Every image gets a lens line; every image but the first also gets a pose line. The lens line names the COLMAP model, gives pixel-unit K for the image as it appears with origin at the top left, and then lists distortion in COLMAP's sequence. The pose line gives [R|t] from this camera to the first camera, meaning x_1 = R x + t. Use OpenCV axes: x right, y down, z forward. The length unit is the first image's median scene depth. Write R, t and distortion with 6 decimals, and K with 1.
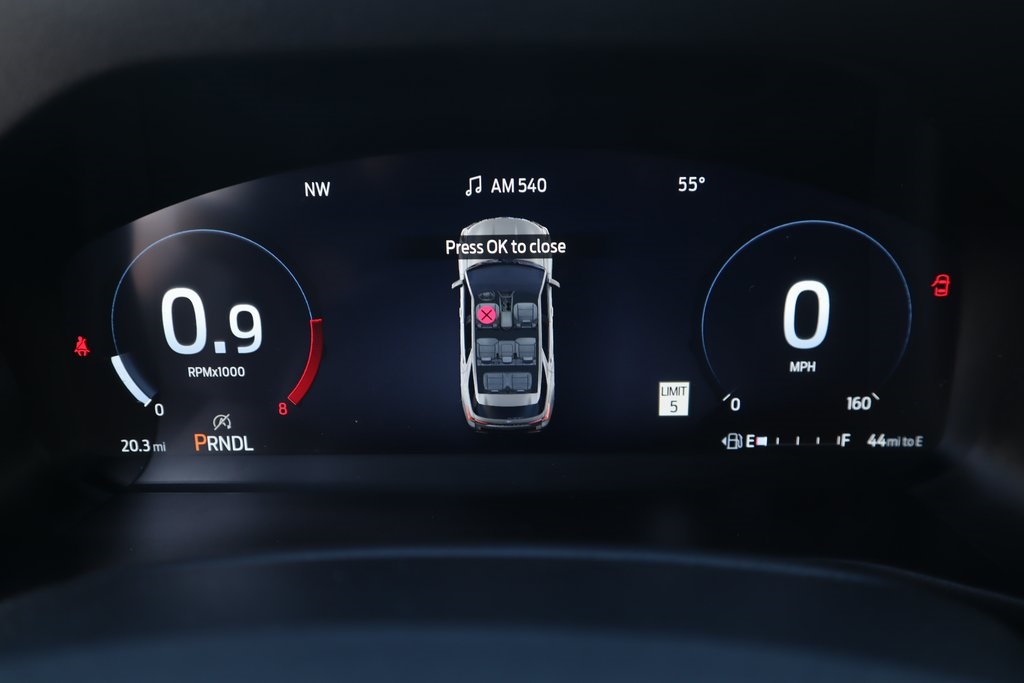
lens RADIAL K [[1118.9, 0, 505.8], [0, 1118.9, 342.7], [0, 0, 1]] dist [-0.103078, 0.000000]
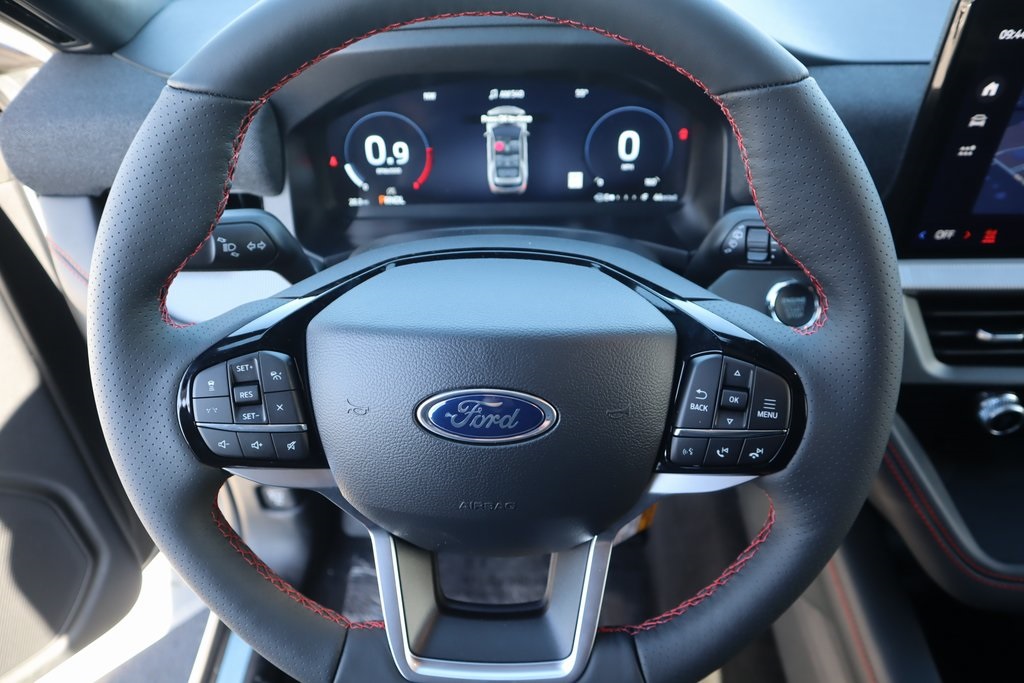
lens RADIAL K [[717.0, 0, 509.5], [0, 717.0, 340.8], [0, 0, 1]] dist [-0.095437, 0.043739]
pose [[0.999960, -0.008819, 0.001736, -0.000484], [0.007874, 0.952597, 0.304133, -0.092272], [-0.004335, -0.304107, 0.952628, -0.612995]]
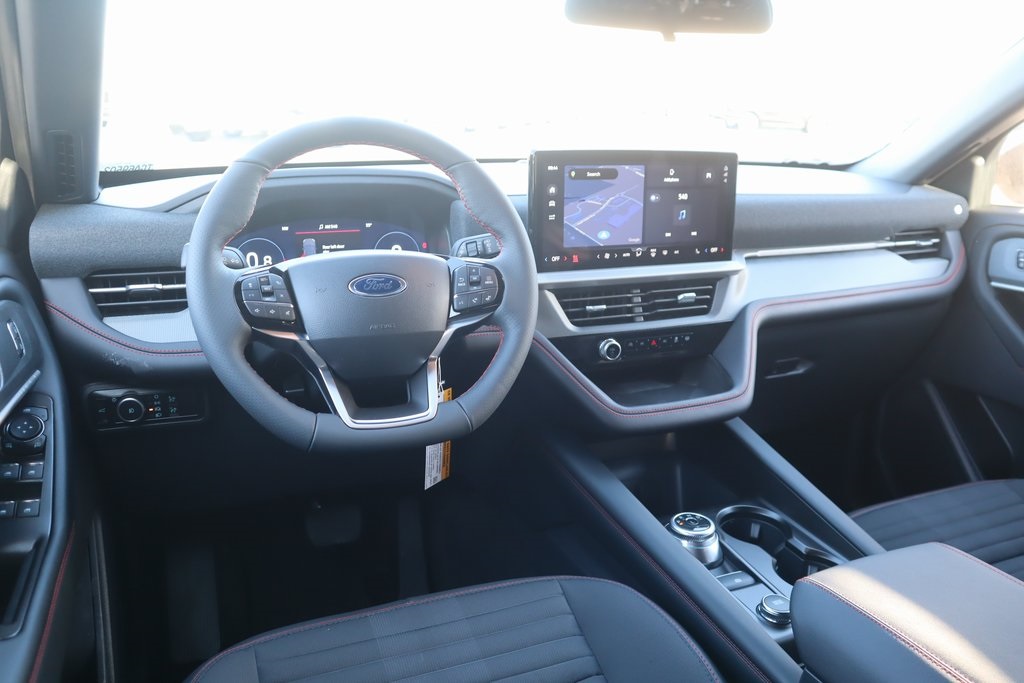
lens RADIAL K [[796.5, 0, 519.5], [0, 796.5, 343.8], [0, 0, 1]] dist [-0.041536, -0.001357]
pose [[0.912591, -0.076222, 0.401705, -0.583173], [0.123469, 0.987978, -0.093031, 0.677594], [-0.389785, 0.134498, 0.911031, -2.027991]]
